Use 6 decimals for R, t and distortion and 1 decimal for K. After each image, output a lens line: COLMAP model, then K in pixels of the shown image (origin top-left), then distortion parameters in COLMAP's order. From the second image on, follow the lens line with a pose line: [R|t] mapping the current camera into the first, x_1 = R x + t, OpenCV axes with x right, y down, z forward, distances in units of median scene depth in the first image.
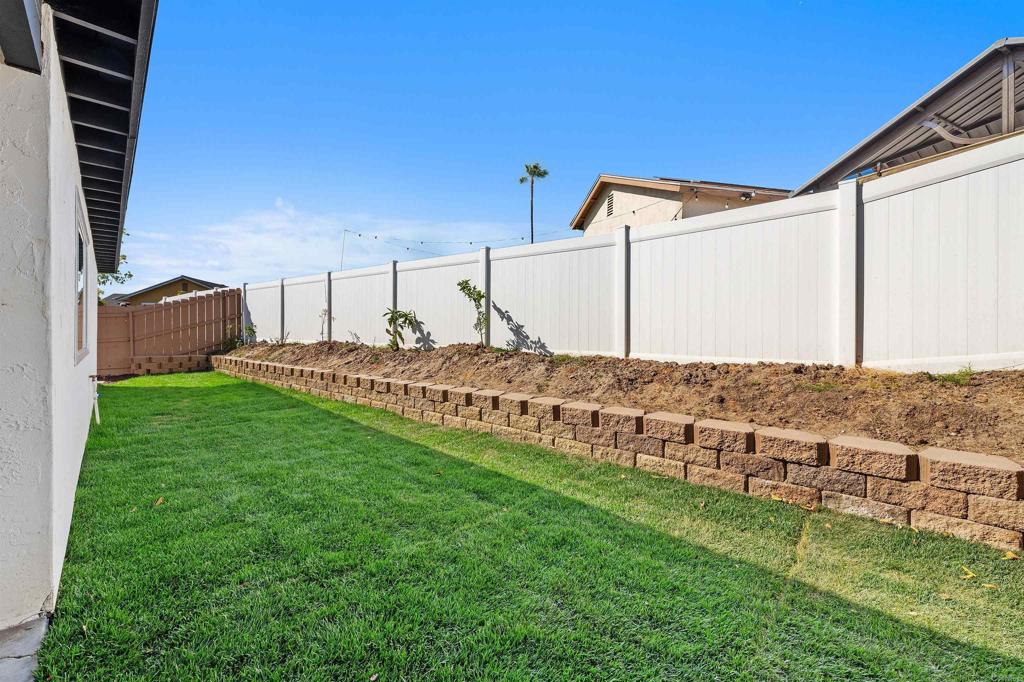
lens RADIAL K [[411.3, 0, 512.0], [0, 411.3, 341.0], [0, 0, 1]] dist [-0.001798, -0.000199]
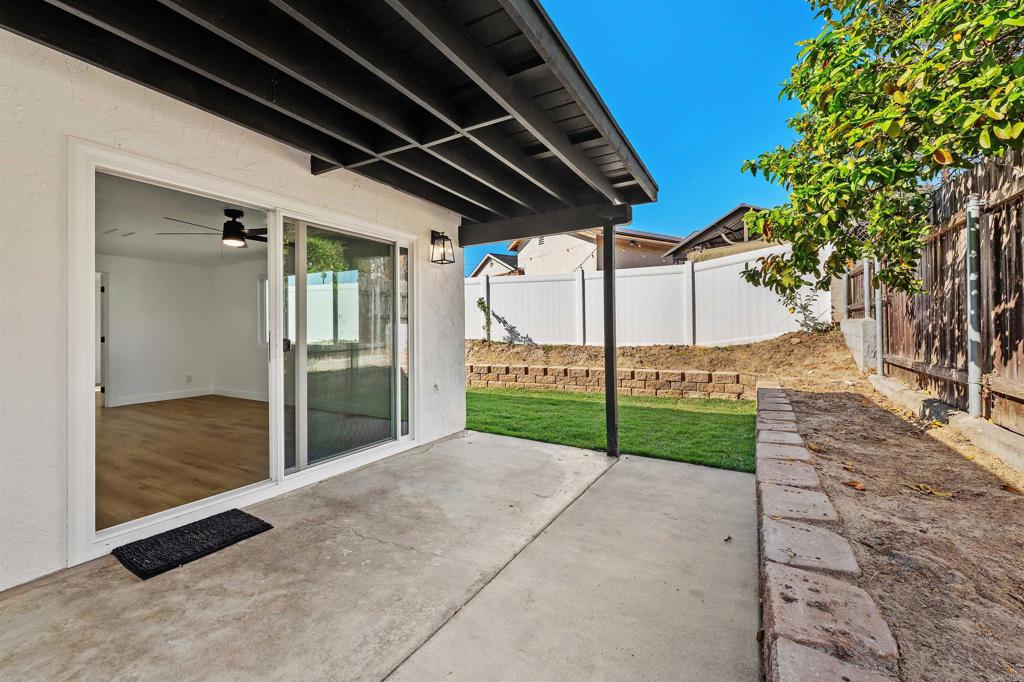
lens RADIAL K [[428.1, 0, 516.9], [0, 428.1, 327.1], [0, 0, 1]] dist [0.022255, 0.000052]
pose [[0.955324, -0.006882, 0.295480, -0.564732], [0.014958, 0.999574, -0.025080, 0.005367], [-0.295181, 0.028379, 0.955020, -0.698779]]
